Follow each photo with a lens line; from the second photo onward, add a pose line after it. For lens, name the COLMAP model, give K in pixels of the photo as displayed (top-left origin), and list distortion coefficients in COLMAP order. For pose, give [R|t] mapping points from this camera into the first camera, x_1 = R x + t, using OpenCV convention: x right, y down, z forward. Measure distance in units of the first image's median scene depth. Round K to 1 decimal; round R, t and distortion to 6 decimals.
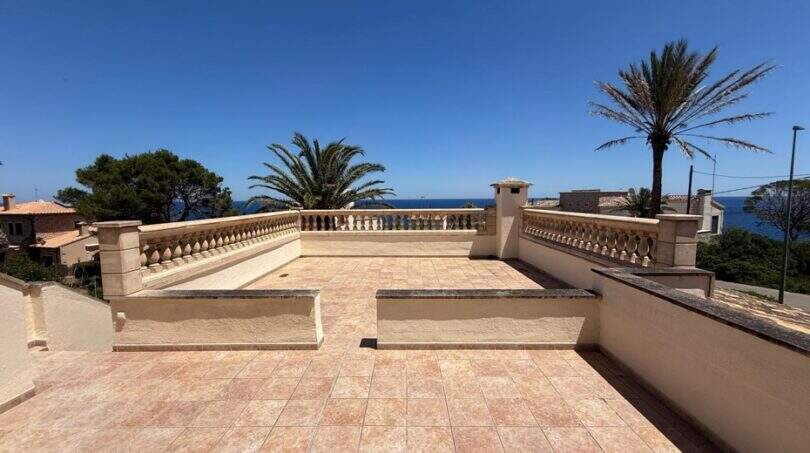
lens RADIAL K [[322.5, 0, 401.7], [0, 322.5, 228.5], [0, 0, 1]] dist [-0.000524, -0.000088]
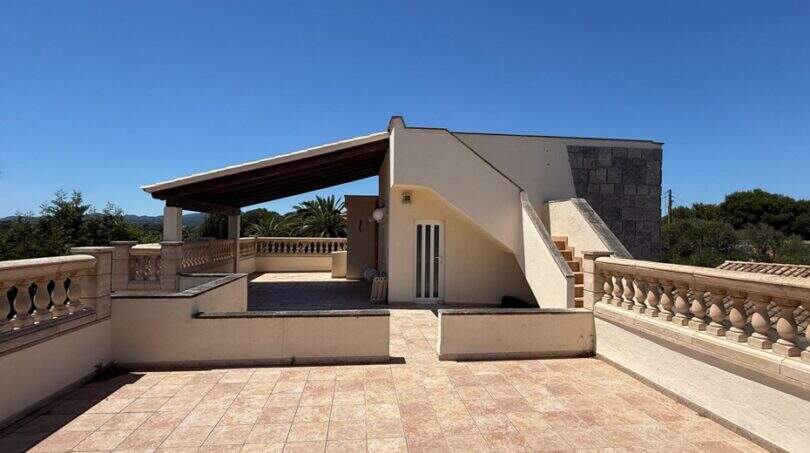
lens RADIAL K [[408.6, 0, 407.8], [0, 408.6, 225.7], [0, 0, 1]] dist [0.014198, 0.000384]
pose [[-0.988724, -0.008397, -0.149511, 0.011260], [-0.021199, 0.996220, 0.084237, -0.033365], [0.148238, 0.086457, -0.985165, 0.345804]]
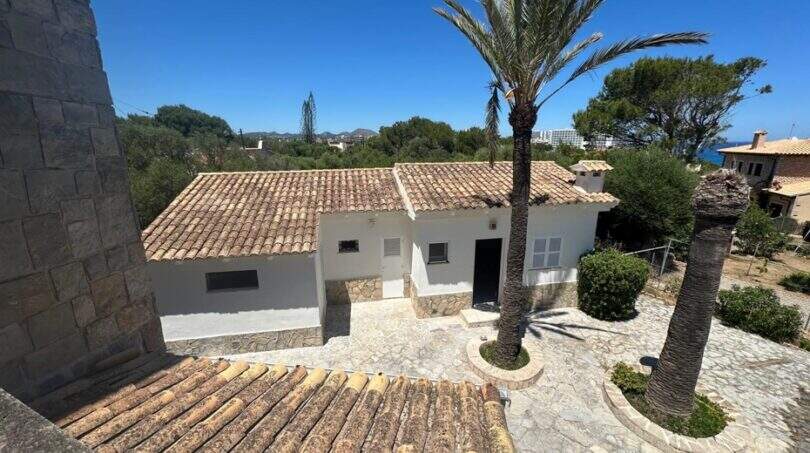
lens RADIAL K [[322.5, 0, 406.3], [0, 322.5, 225.5], [0, 0, 1]] dist [-0.000524, -0.000088]
pose [[-0.118183, 0.254964, -0.959701, -0.167803], [-0.083152, 0.960539, 0.265426, -0.006851], [0.989504, 0.111170, -0.092319, 0.123771]]
